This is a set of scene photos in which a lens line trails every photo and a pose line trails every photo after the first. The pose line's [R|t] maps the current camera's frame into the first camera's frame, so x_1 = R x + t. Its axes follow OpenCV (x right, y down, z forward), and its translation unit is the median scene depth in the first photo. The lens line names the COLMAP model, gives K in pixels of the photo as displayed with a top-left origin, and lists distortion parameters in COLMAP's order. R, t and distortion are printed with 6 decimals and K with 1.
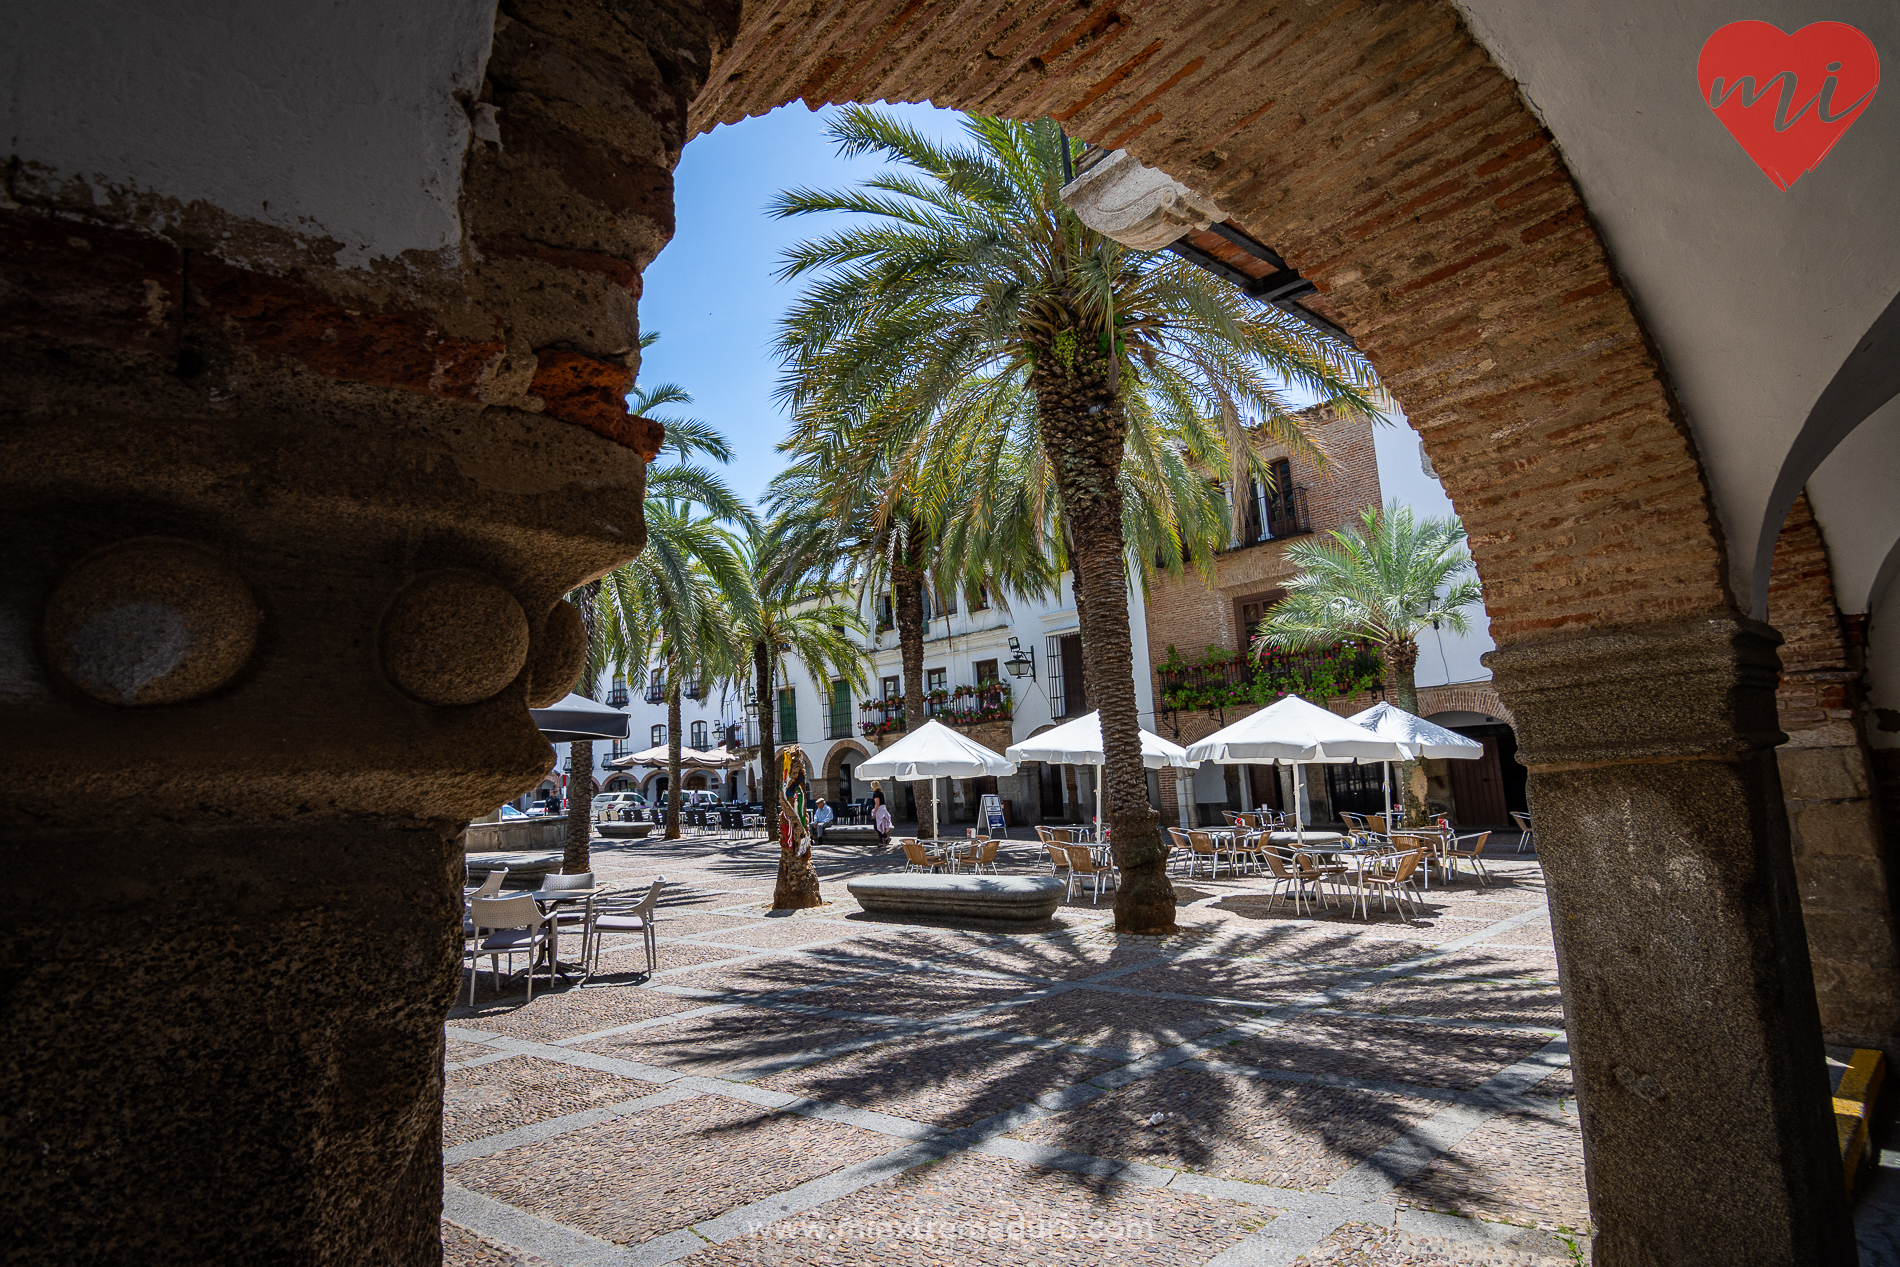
lens RADIAL K [[915.5, 0, 934.7], [0, 915.5, 644.5], [0, 0, 1]] dist [-0.000877, -0.012223]
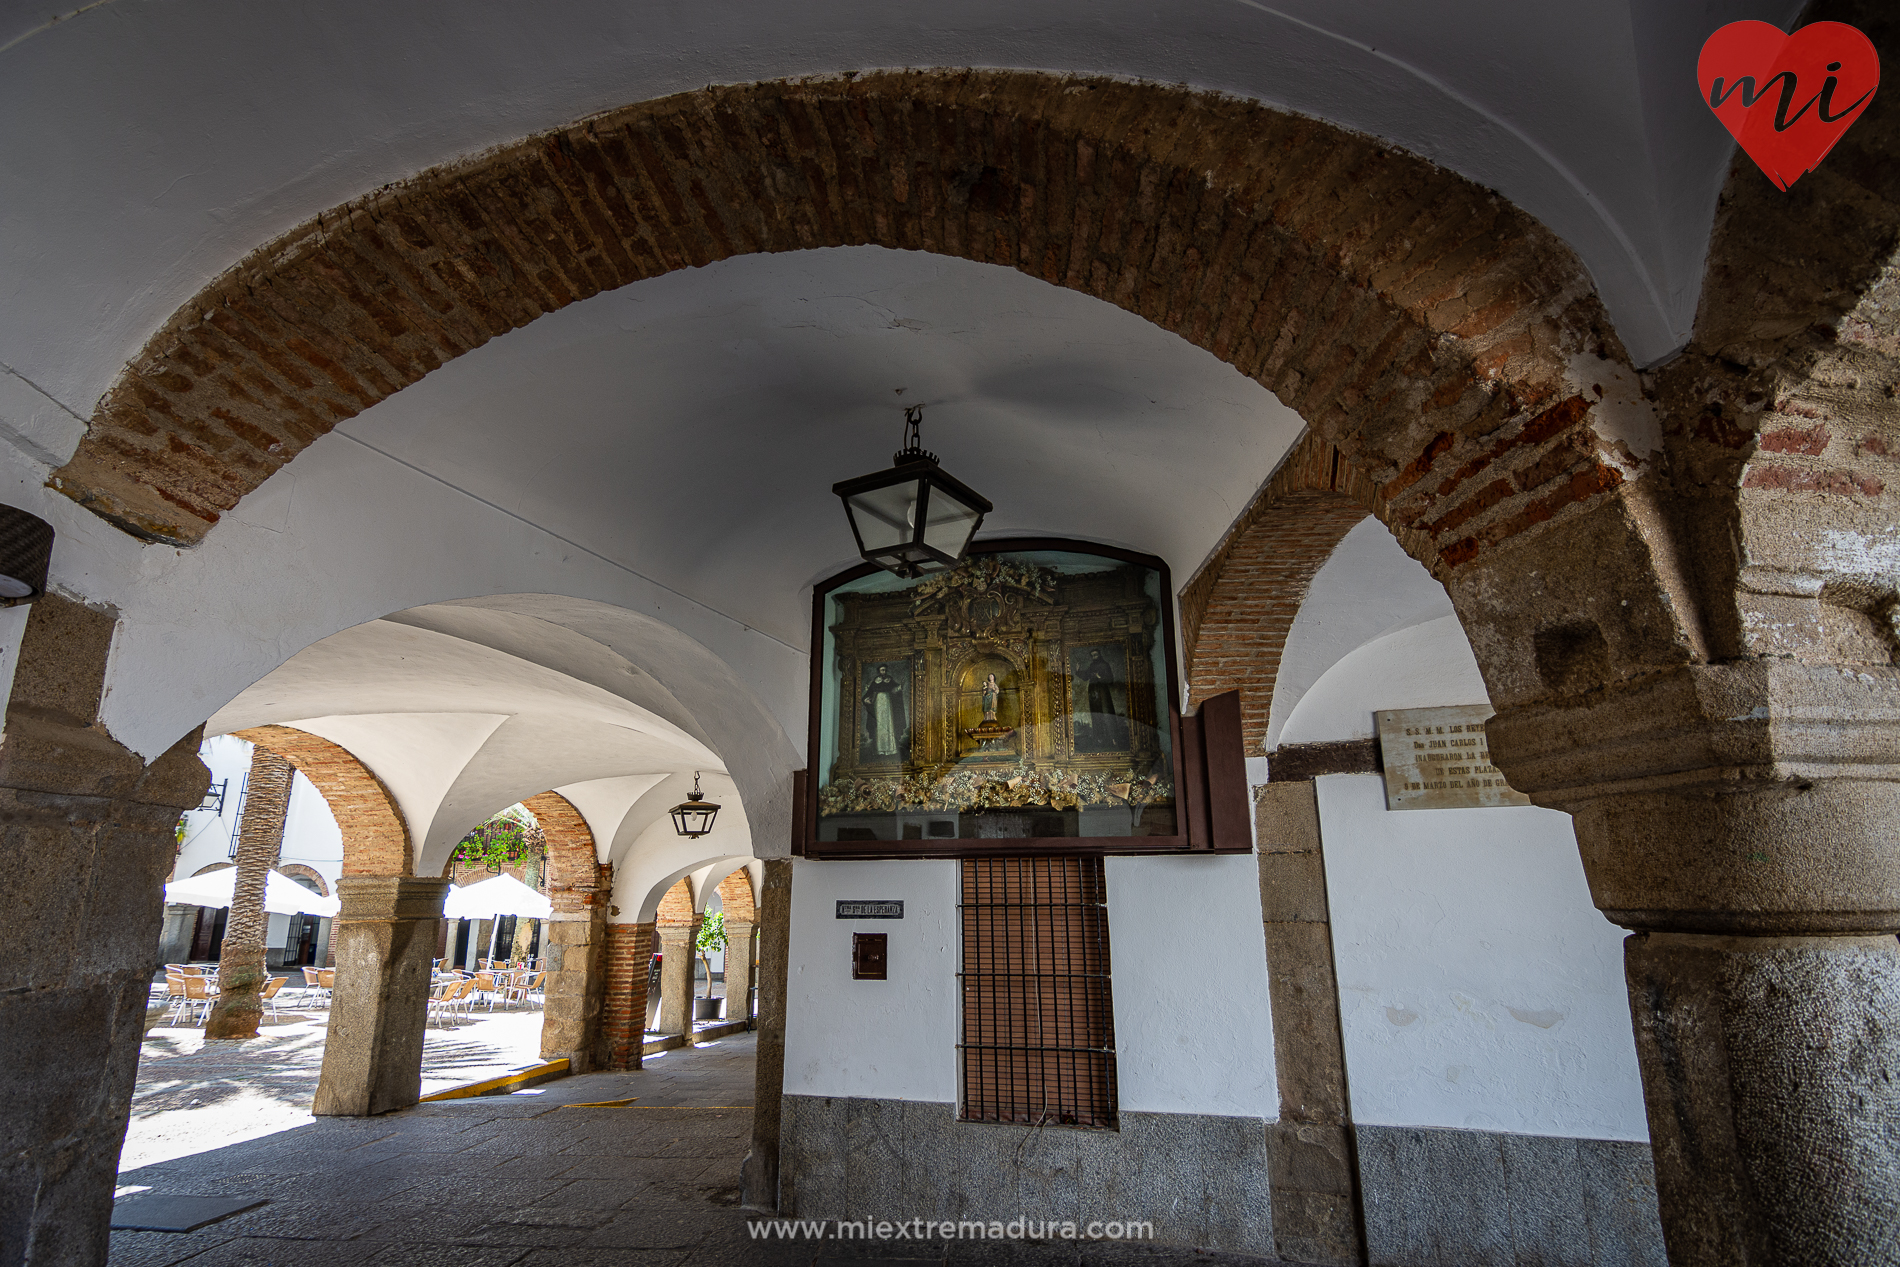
lens RADIAL K [[915.5, 0, 934.7], [0, 915.5, 644.5], [0, 0, 1]] dist [-0.000877, -0.012223]
pose [[0.727434, 0.238369, 0.643444, -0.042210], [-0.133062, 0.968925, -0.208516, -0.378726], [-0.673153, 0.066063, 0.736547, -2.551604]]
